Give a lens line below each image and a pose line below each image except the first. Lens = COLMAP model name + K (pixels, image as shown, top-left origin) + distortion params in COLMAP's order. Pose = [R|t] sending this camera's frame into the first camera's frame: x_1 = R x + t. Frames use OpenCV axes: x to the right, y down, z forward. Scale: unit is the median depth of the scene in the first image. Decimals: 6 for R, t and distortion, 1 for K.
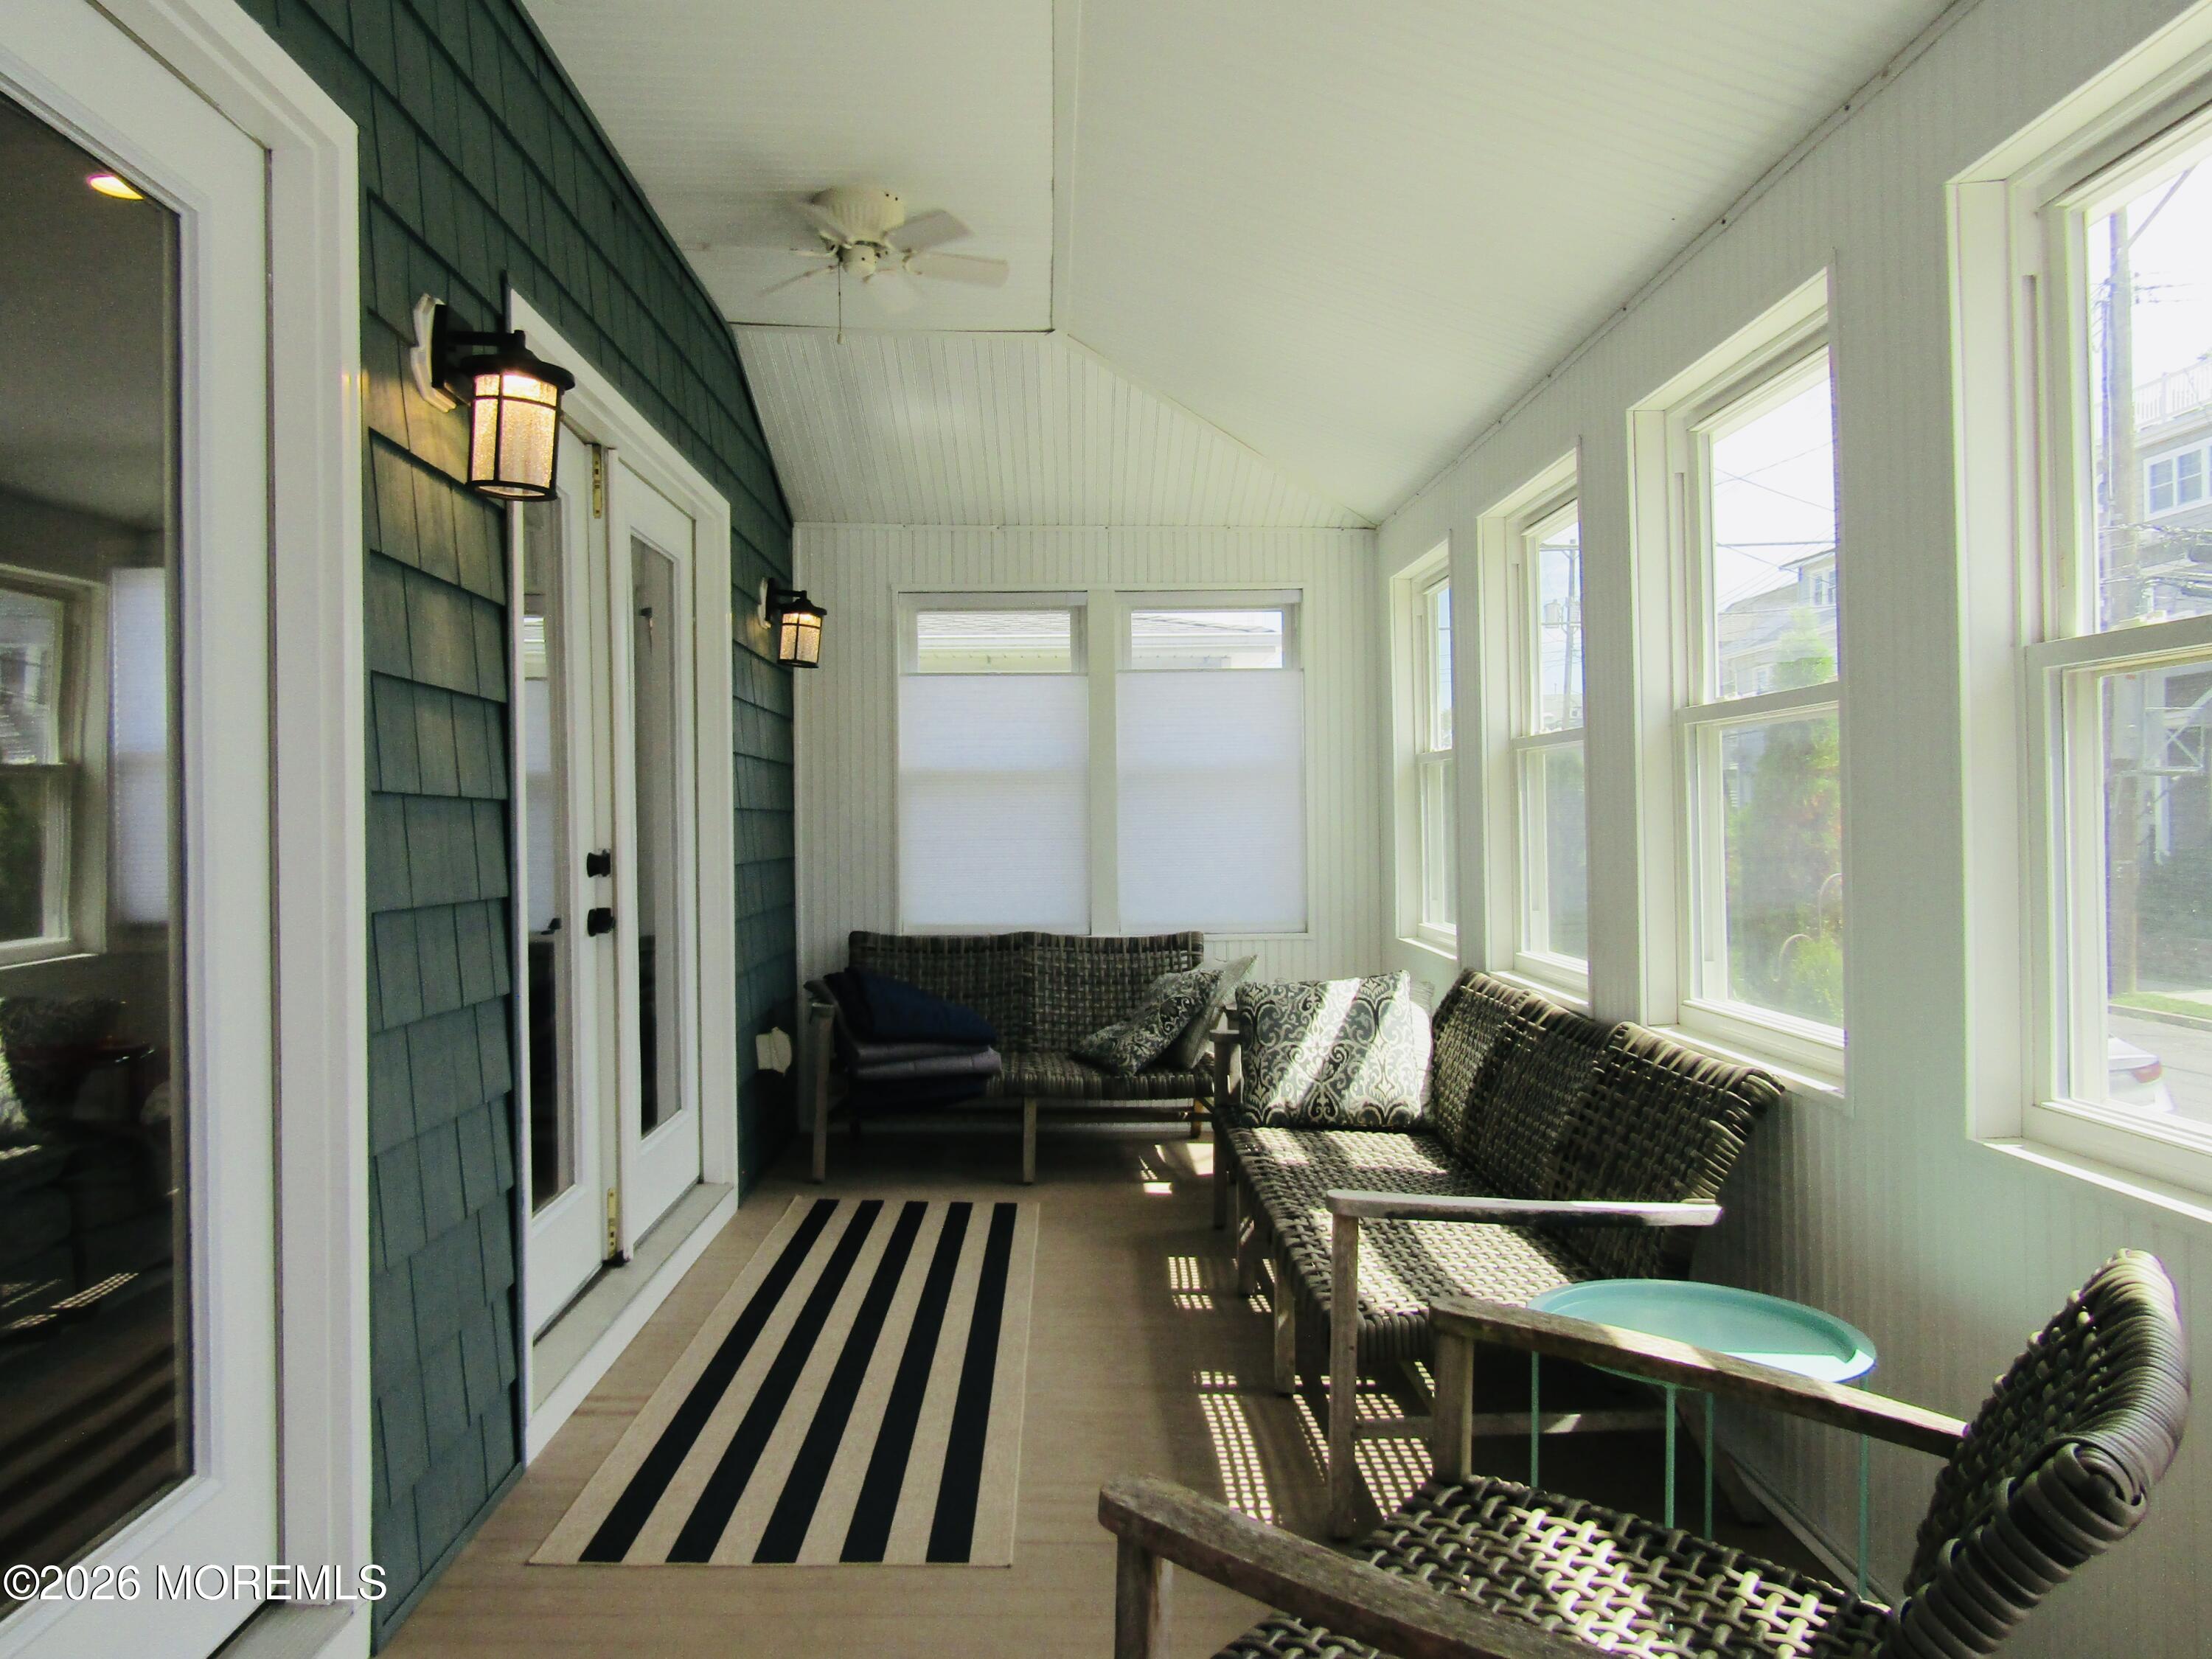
lens RADIAL K [[1582.4, 0, 1106.0], [0, 1582.4, 829.5], [0, 0, 1]] dist [-0.014171, 0.013311]
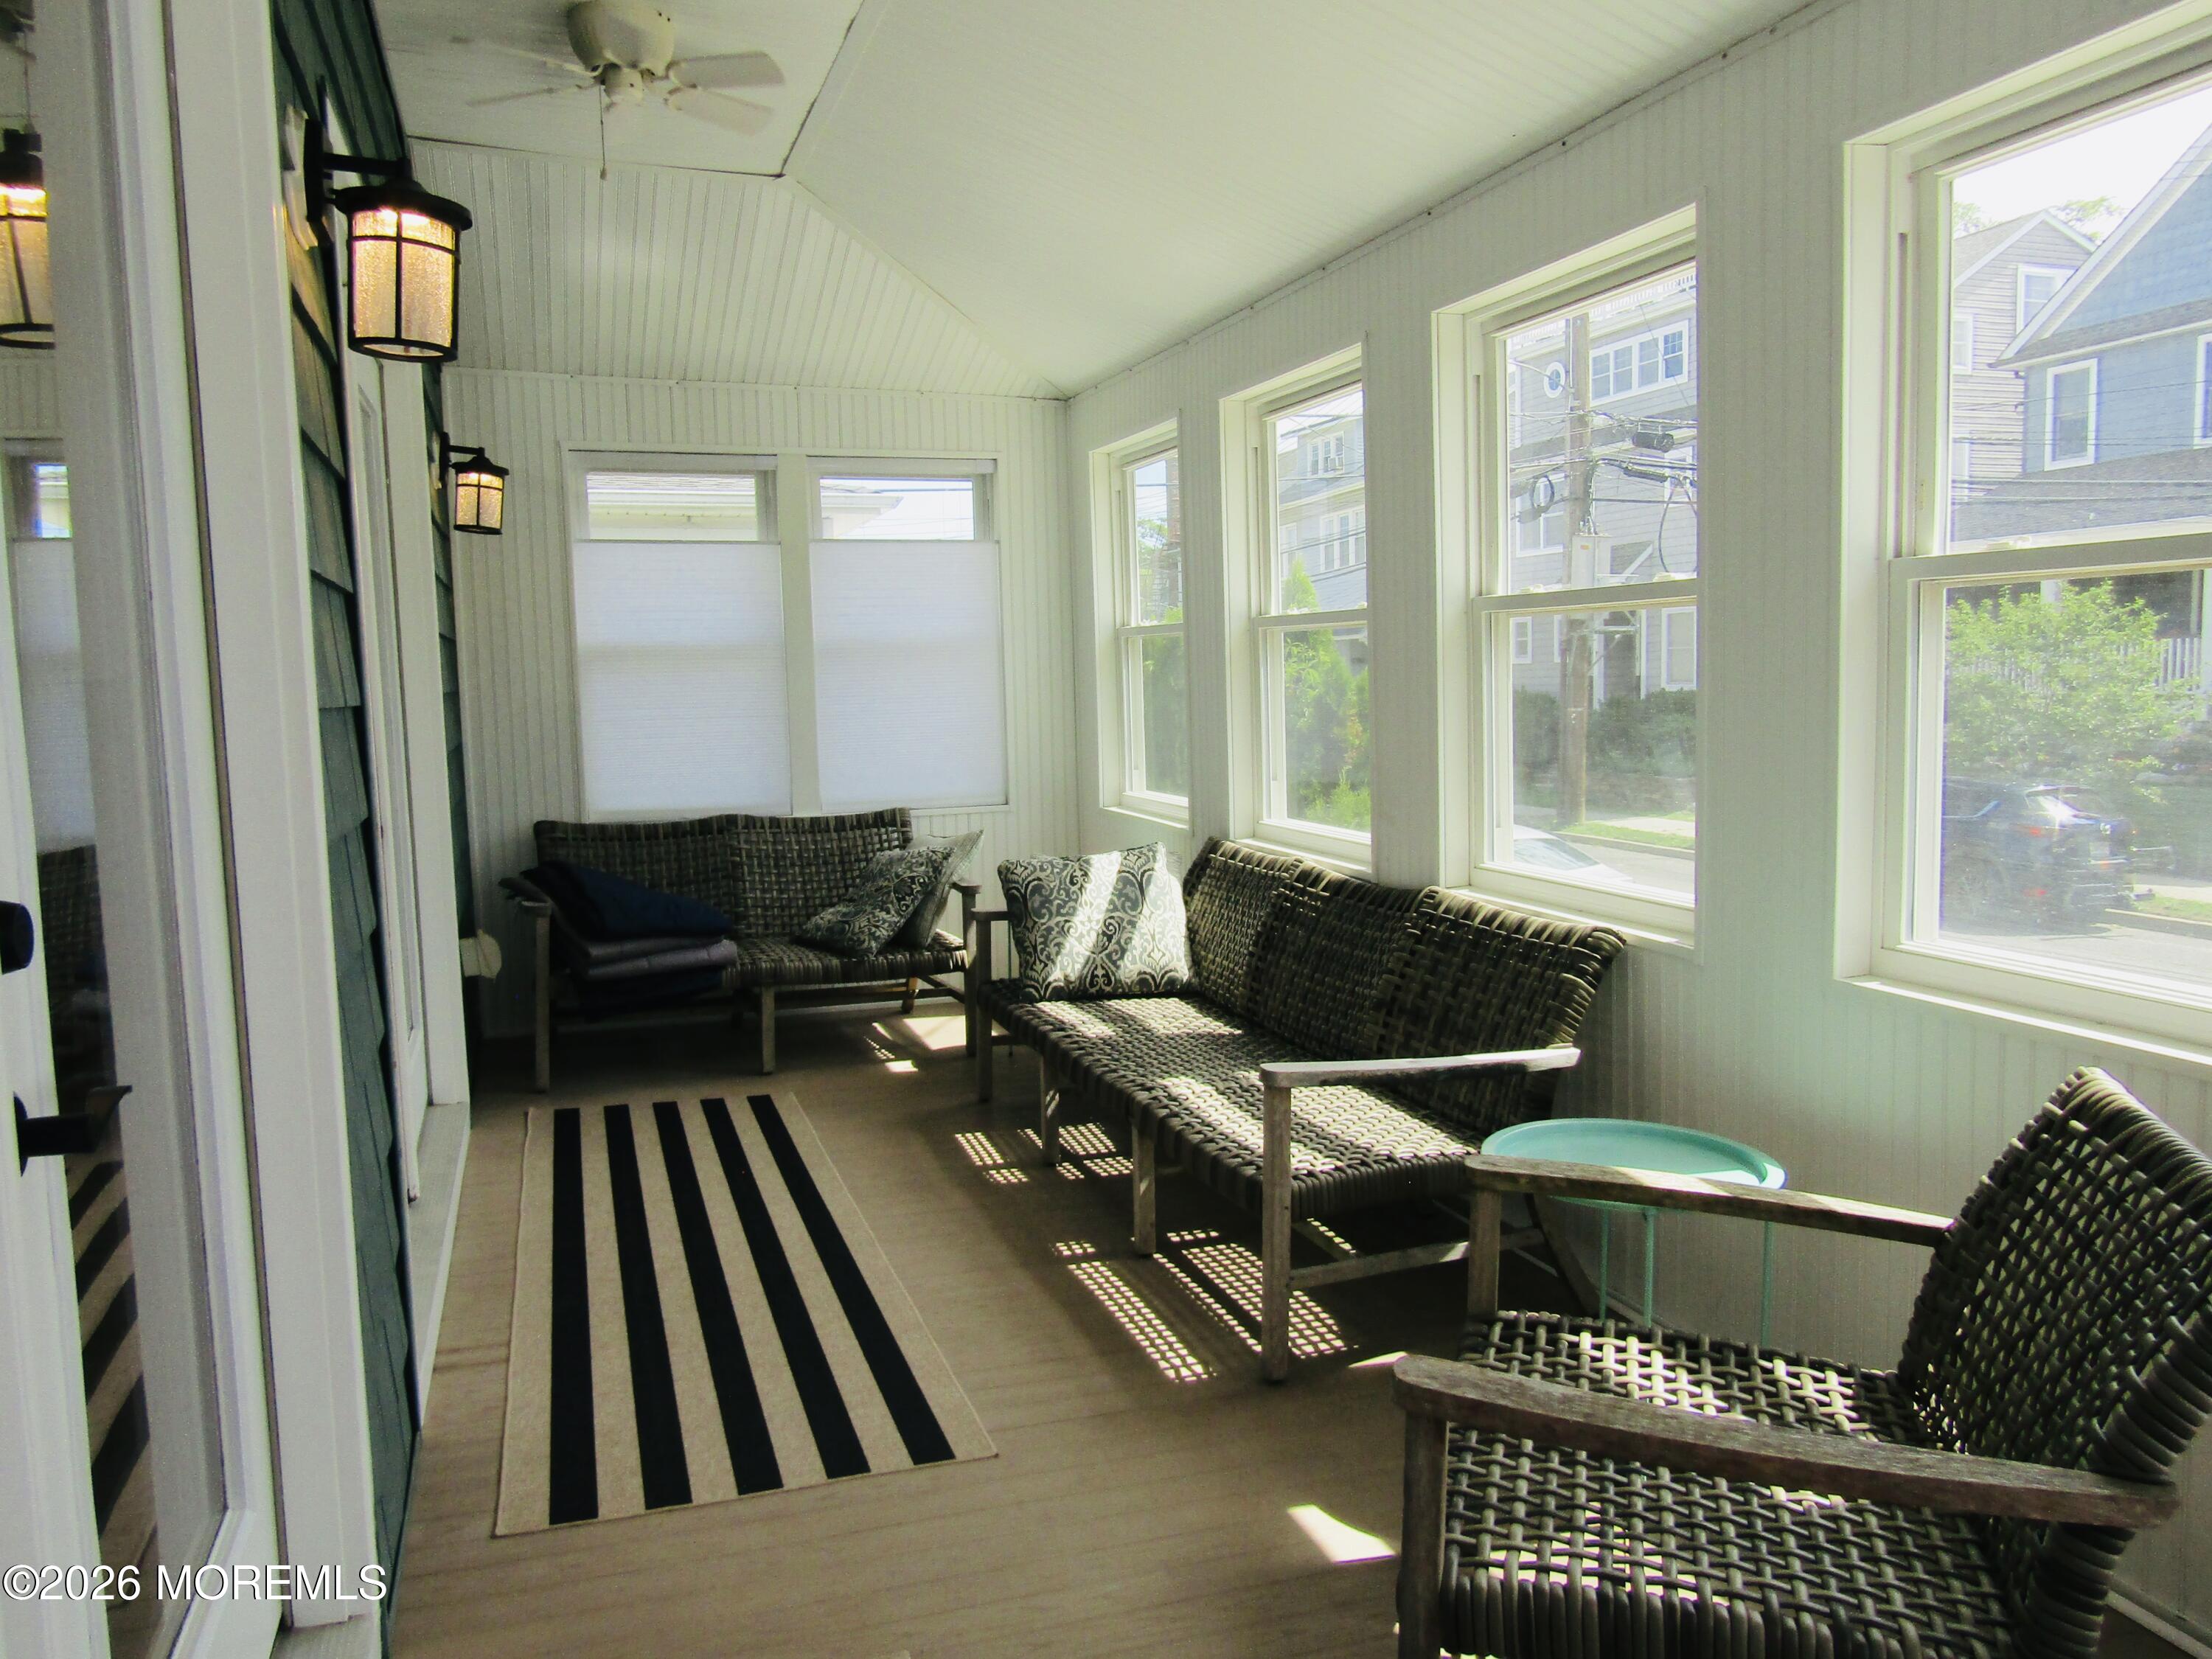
lens RADIAL K [[1582.4, 0, 1106.0], [0, 1582.4, 829.5], [0, 0, 1]] dist [-0.014171, 0.013311]
pose [[0.951710, -0.040323, 0.304340, -0.159410], [0.012495, 0.995603, 0.092837, -0.015976], [-0.306745, -0.084551, 0.948029, 0.025408]]
